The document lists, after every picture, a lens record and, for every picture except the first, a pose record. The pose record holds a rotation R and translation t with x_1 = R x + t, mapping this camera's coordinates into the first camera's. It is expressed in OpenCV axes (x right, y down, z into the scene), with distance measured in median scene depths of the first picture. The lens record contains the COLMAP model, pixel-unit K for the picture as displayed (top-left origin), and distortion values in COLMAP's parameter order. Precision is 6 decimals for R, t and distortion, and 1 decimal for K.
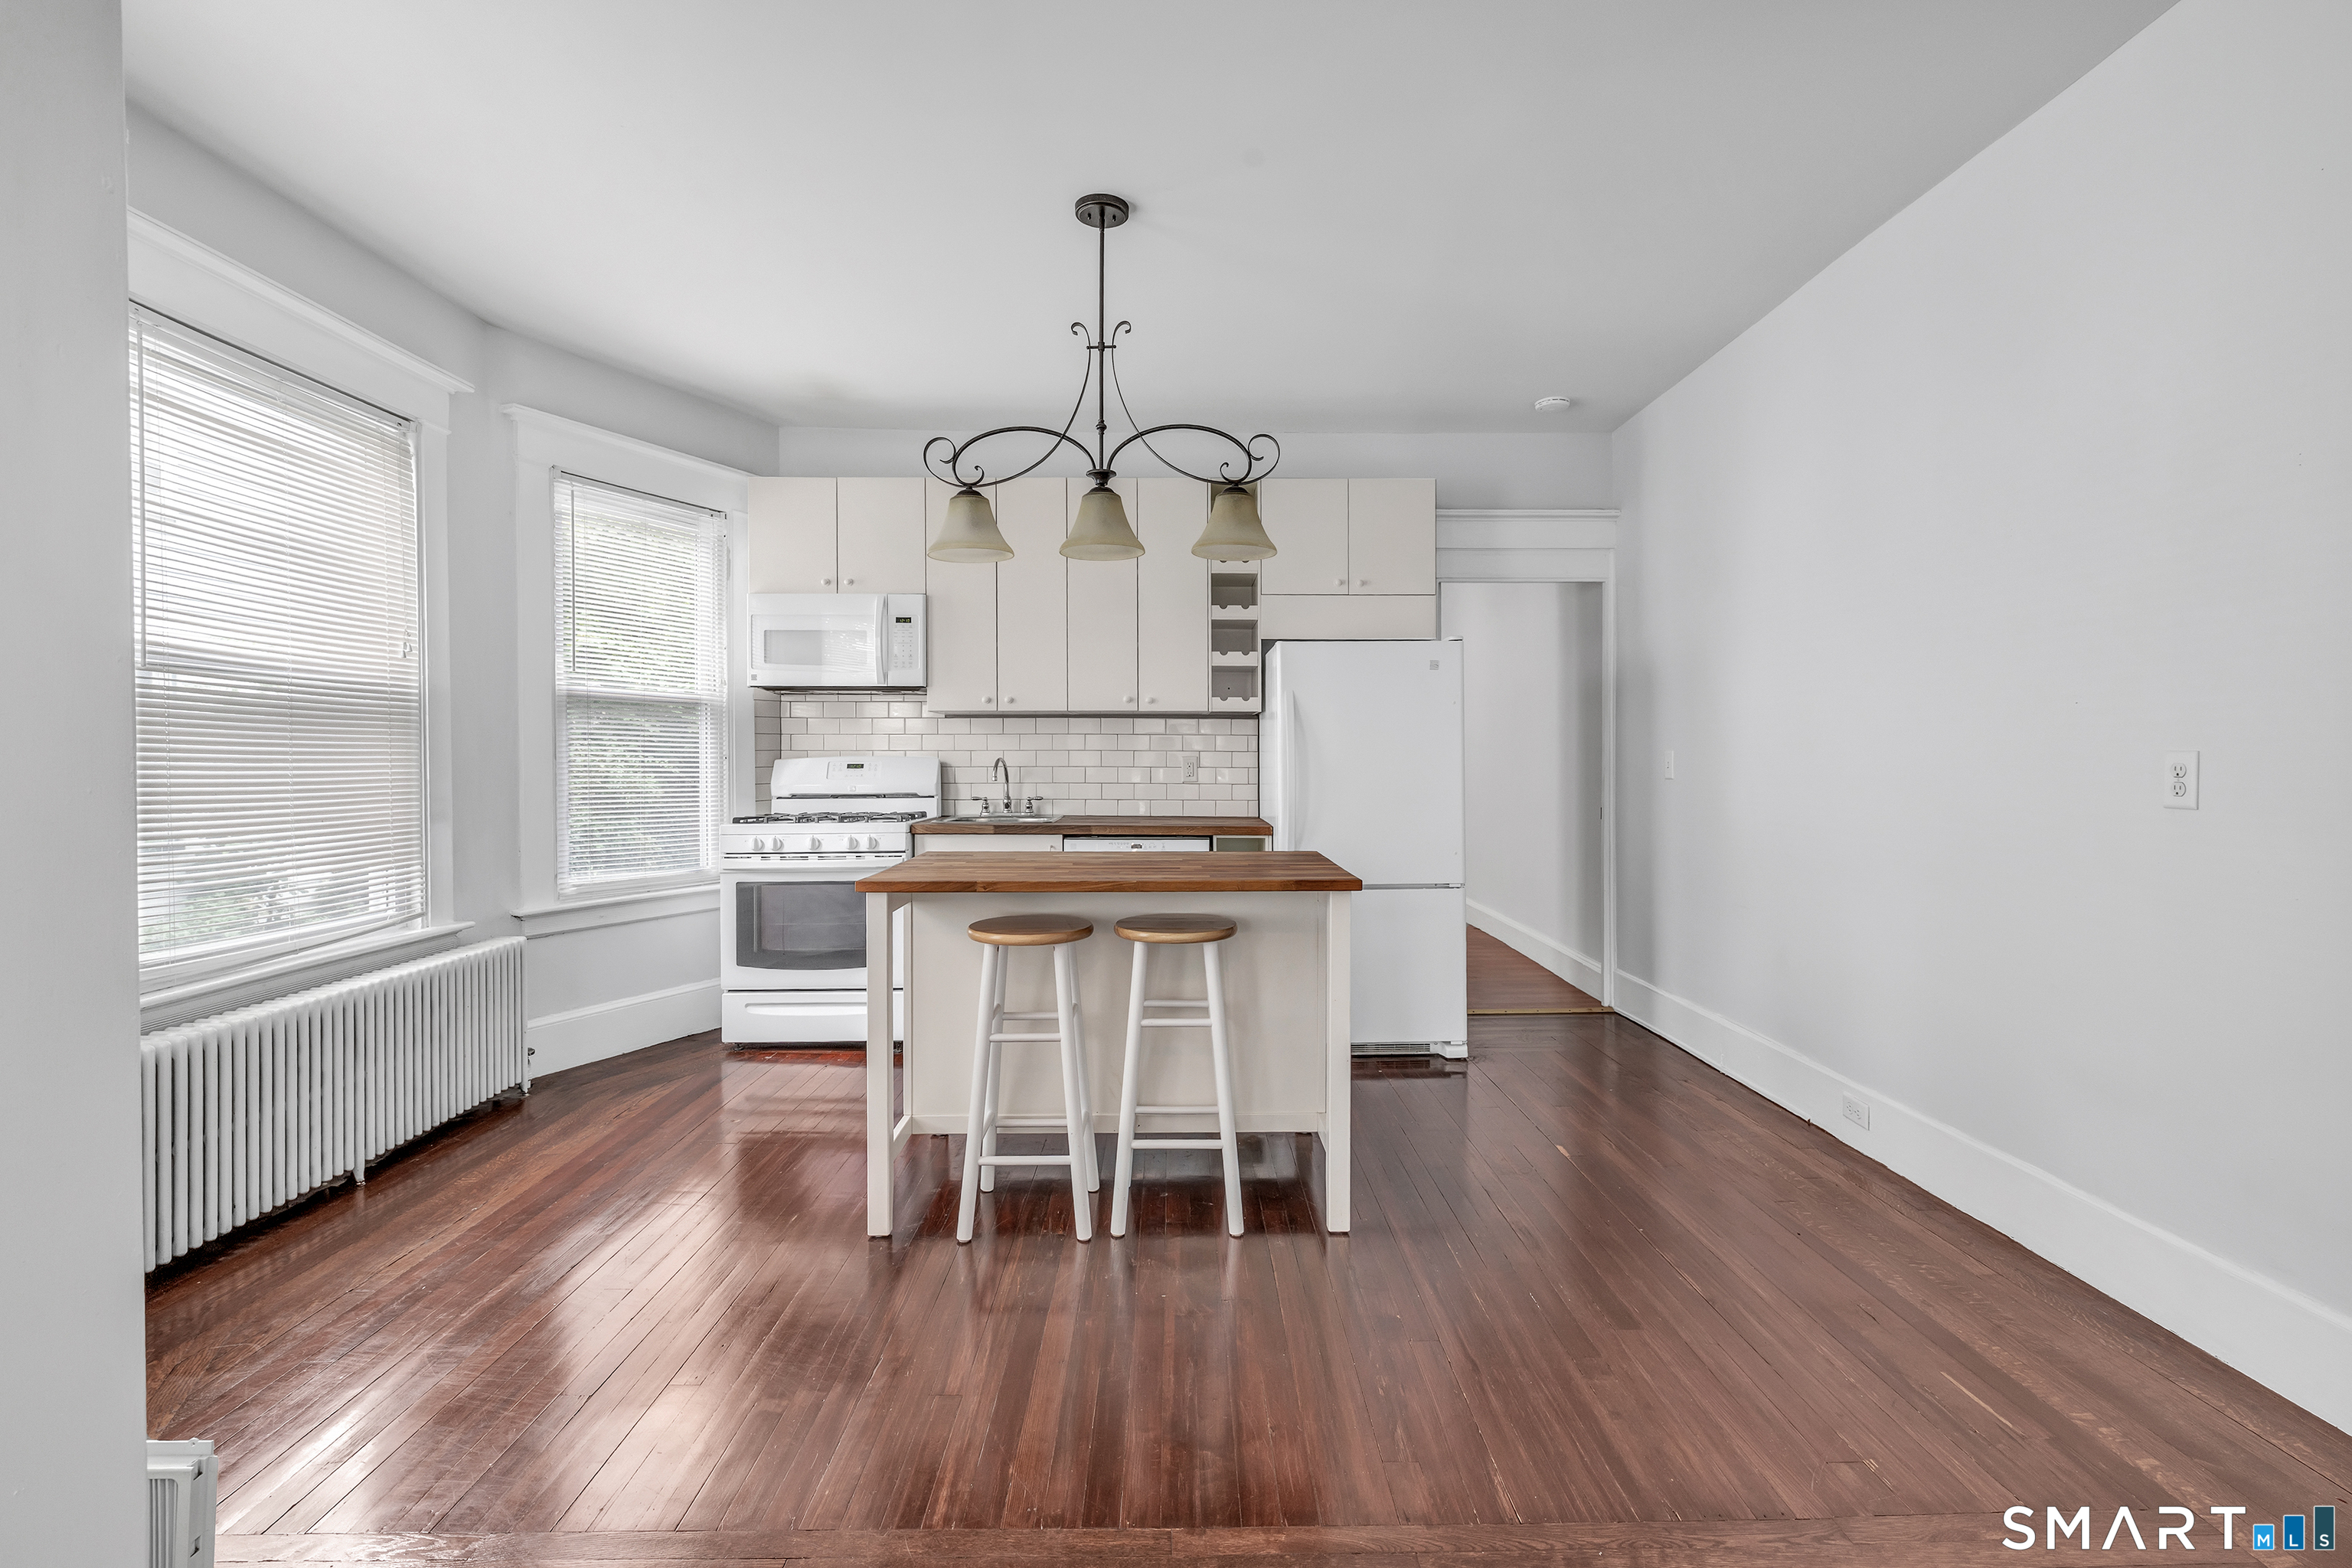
lens RADIAL K [[1040.4, 0, 1178.7], [0, 1040.4, 768.1], [0, 0, 1]] dist [-0.000219, 0.001345]
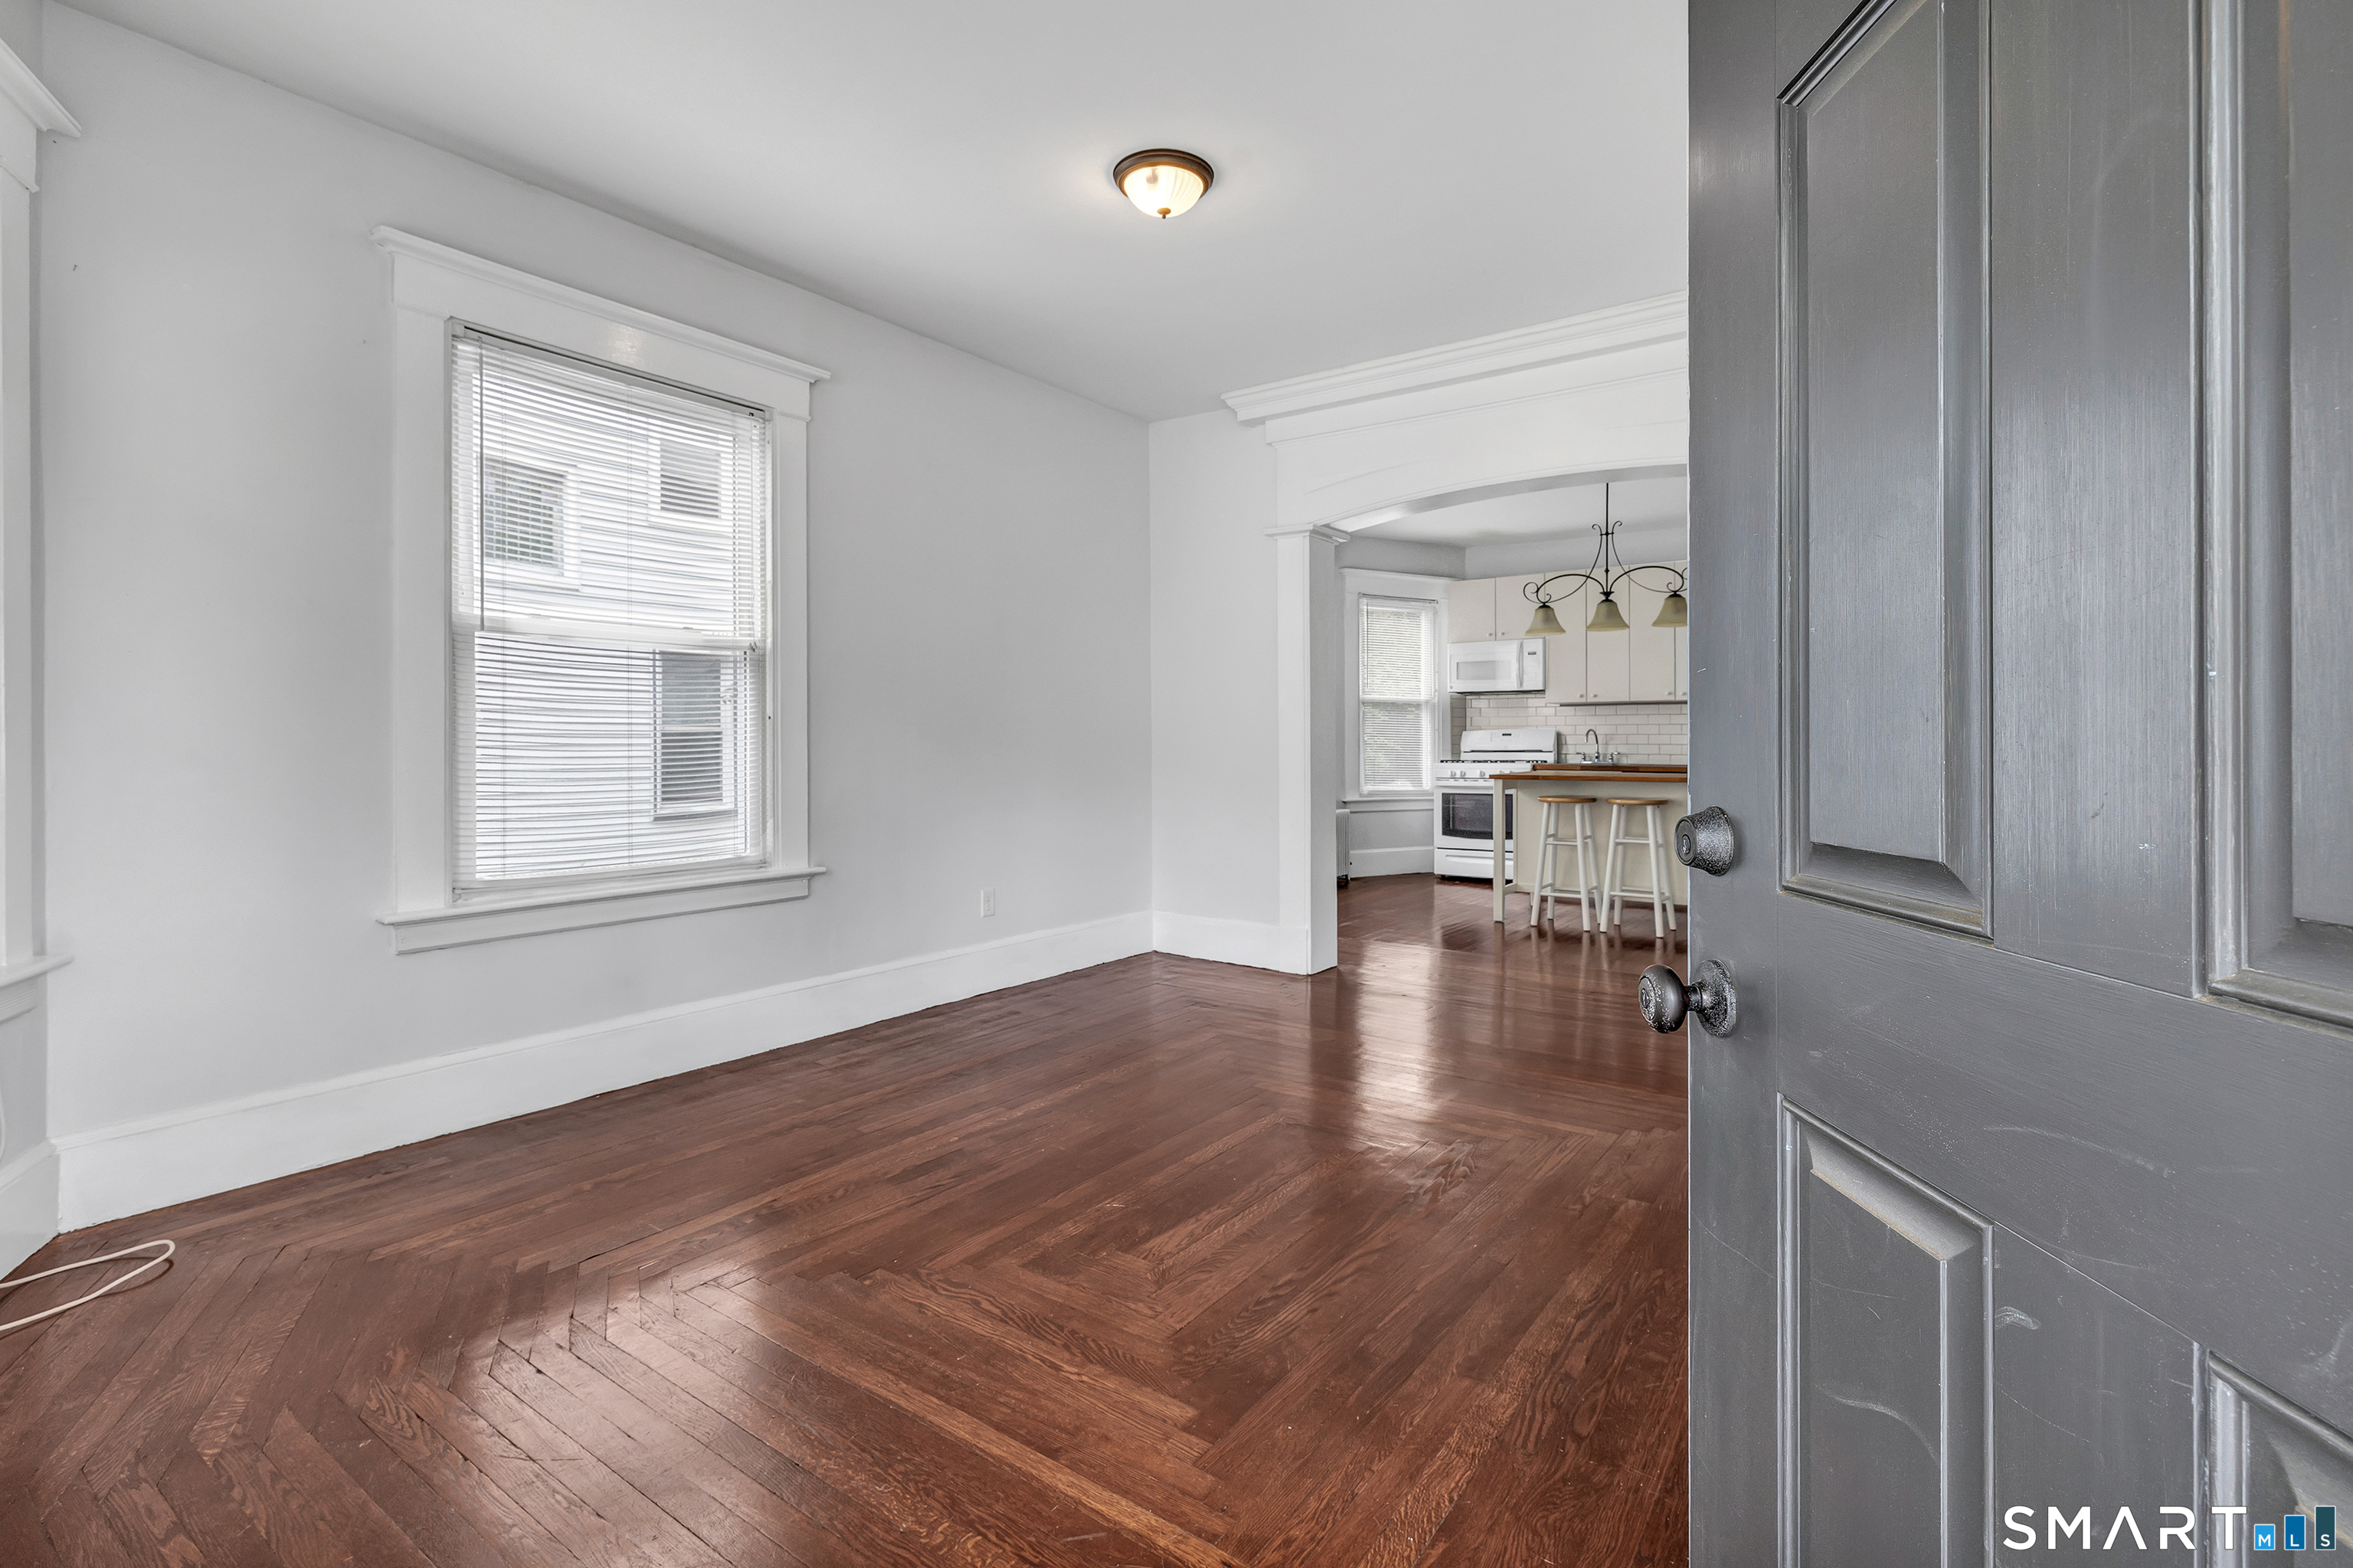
lens RADIAL K [[1089.9, 0, 1155.7], [0, 1089.9, 751.6], [0, 0, 1]] dist [0.001724, 0.000043]
pose [[0.793882, 0.006985, -0.608031, 0.379892], [-0.010033, 0.999948, -0.001612, 0.040392], [0.607989, 0.007381, 0.793911, -0.922554]]
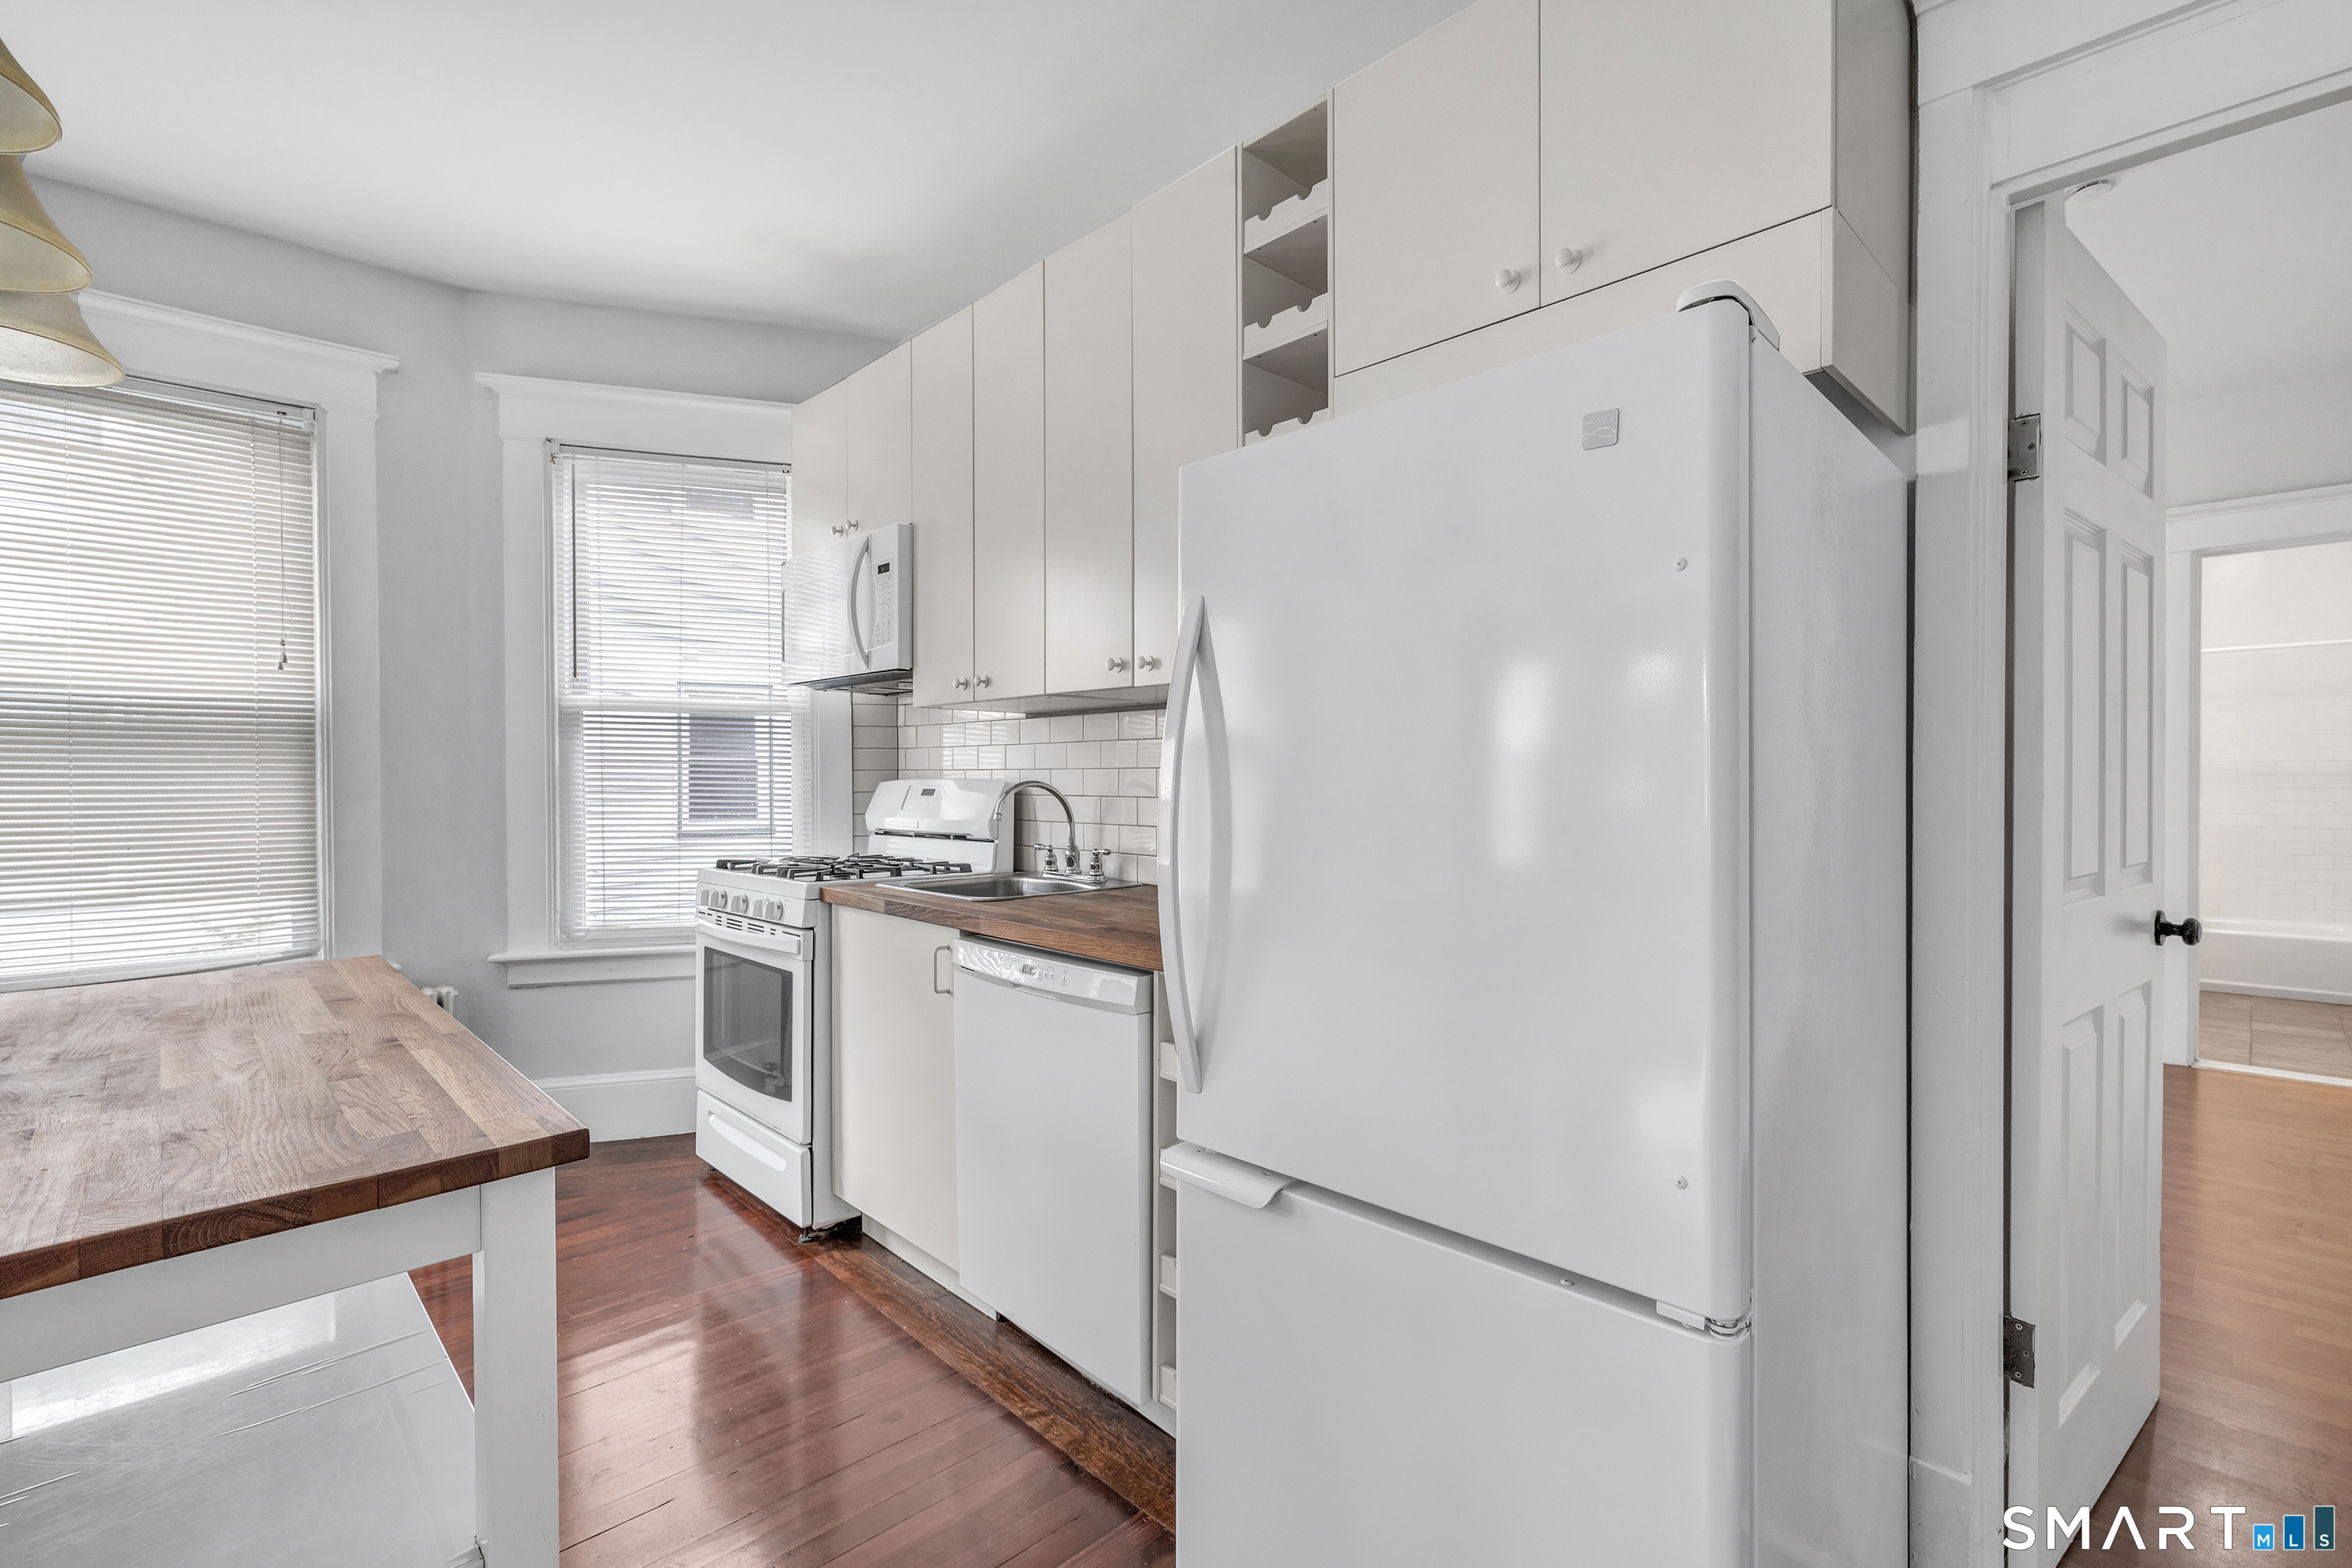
lens RADIAL K [[1040.4, 0, 1199.1], [0, 1040.4, 783.3], [0, 0, 1]] dist [-0.000219, 0.001345]
pose [[0.694124, 0.004966, -0.719839, 0.351754], [-0.008937, 0.999959, -0.001719, -0.009448], [0.719800, 0.007626, 0.694139, 0.728668]]
